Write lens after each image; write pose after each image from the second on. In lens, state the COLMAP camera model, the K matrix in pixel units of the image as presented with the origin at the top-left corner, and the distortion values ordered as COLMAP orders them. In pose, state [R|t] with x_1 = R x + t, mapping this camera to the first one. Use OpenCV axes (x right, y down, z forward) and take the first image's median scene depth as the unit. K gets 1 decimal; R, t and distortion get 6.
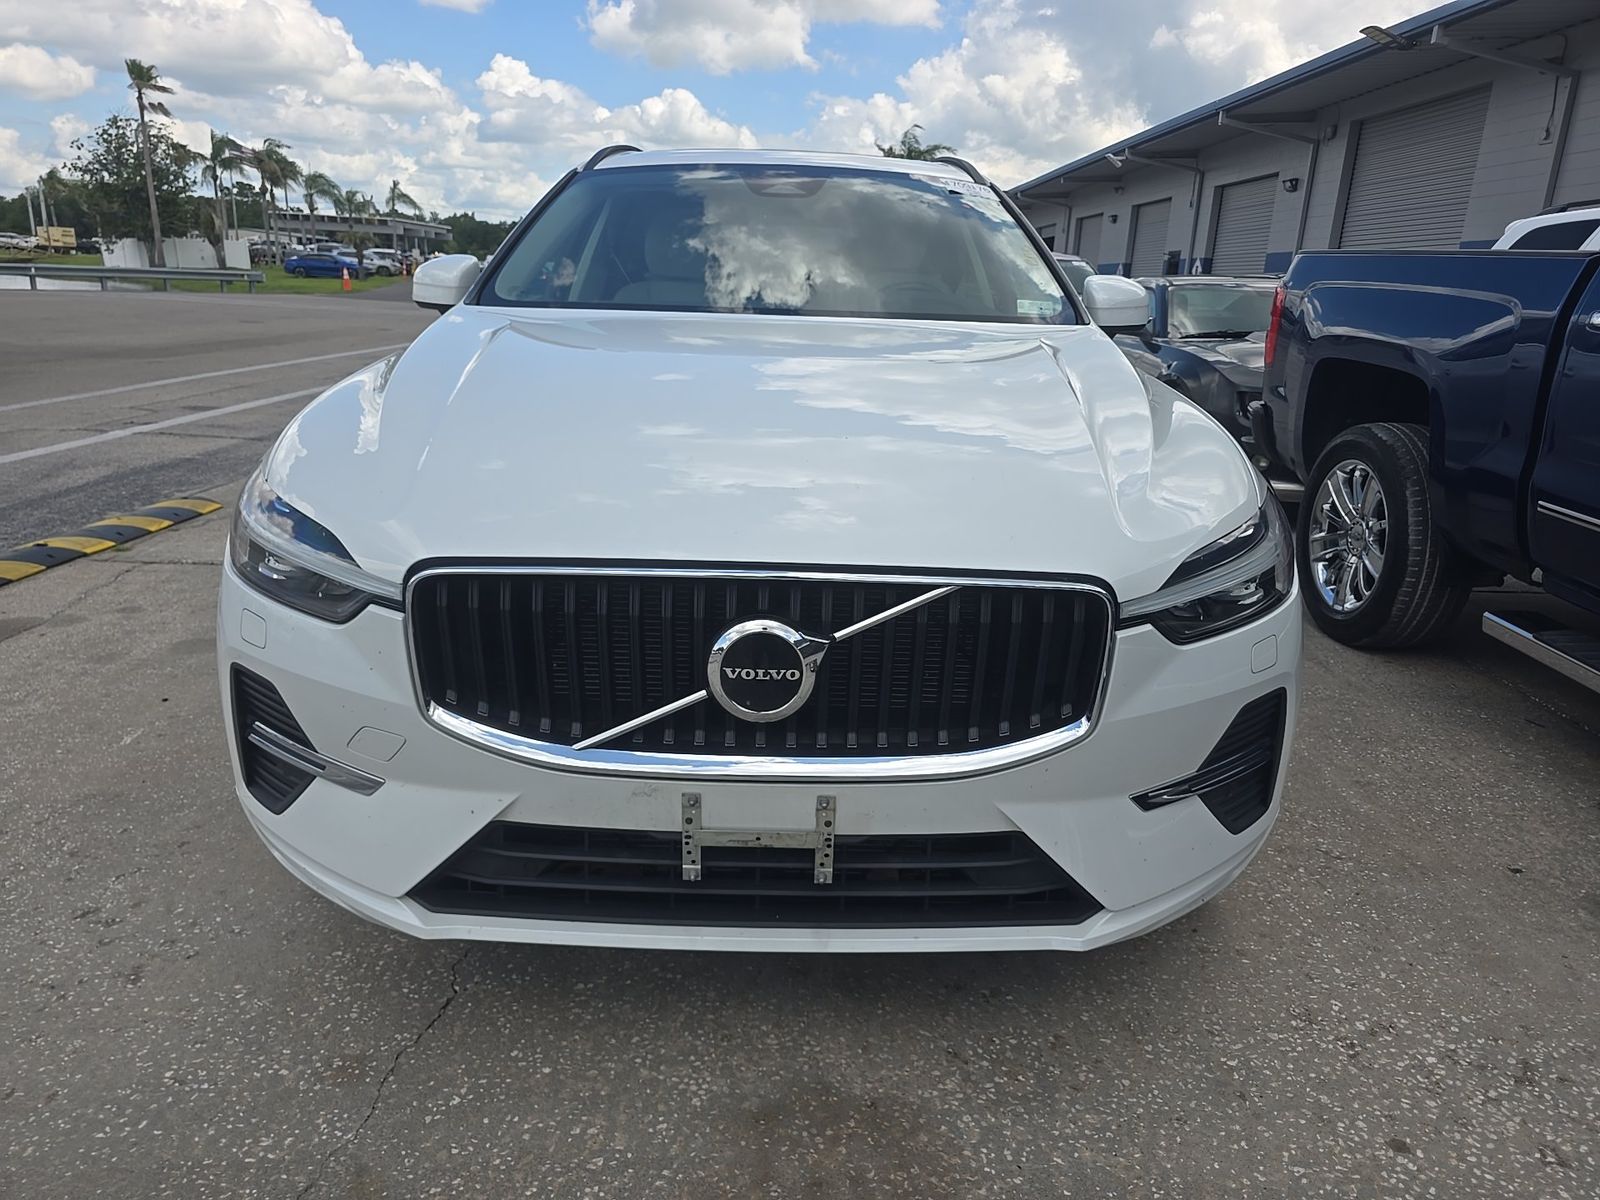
lens RADIAL K [[1090.4, 0, 799.4], [0, 1090.4, 597.2], [0, 0, 1]] dist [0.046513, -0.036488]
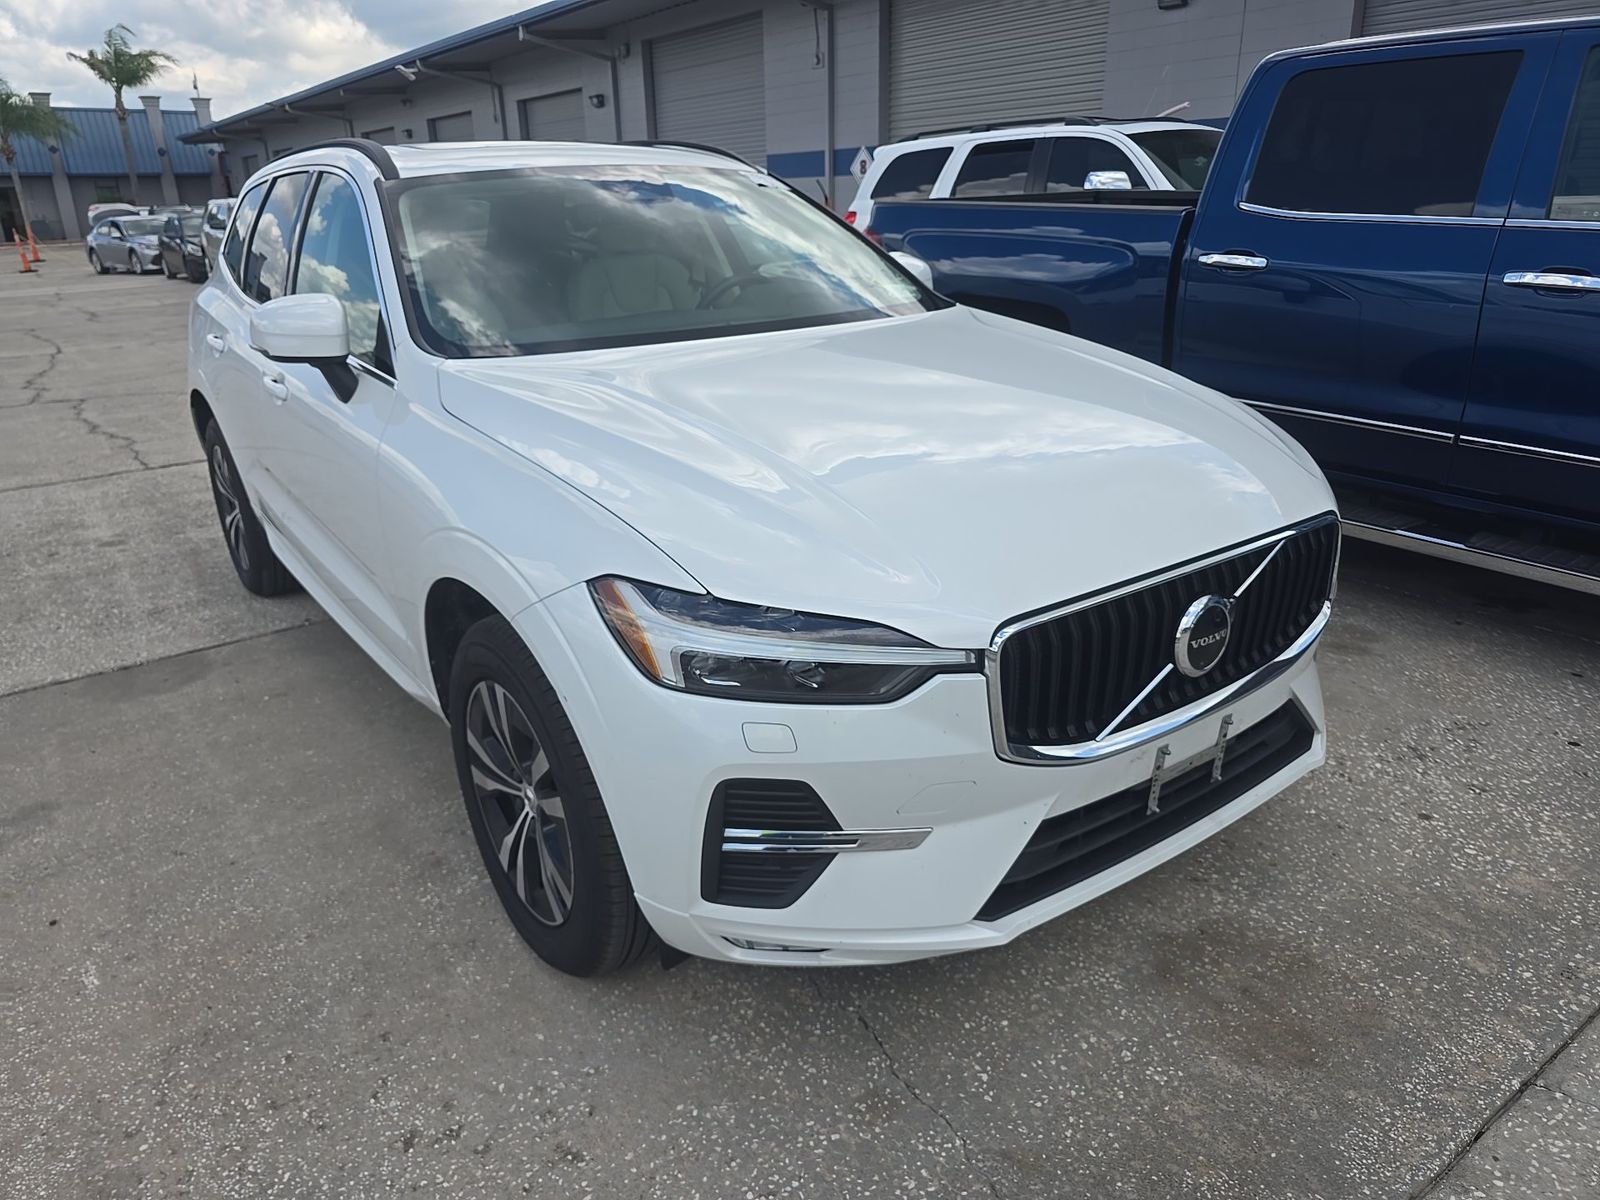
lens RADIAL K [[1090.4, 0, 809.2], [0, 1090.4, 600.2], [0, 0, 1]] dist [0.046513, -0.036488]
pose [[0.812035, -0.255860, 0.524533, -0.845087], [0.215495, 0.966713, 0.137939, -0.197573], [-0.542366, 0.001023, 0.840142, 0.125416]]
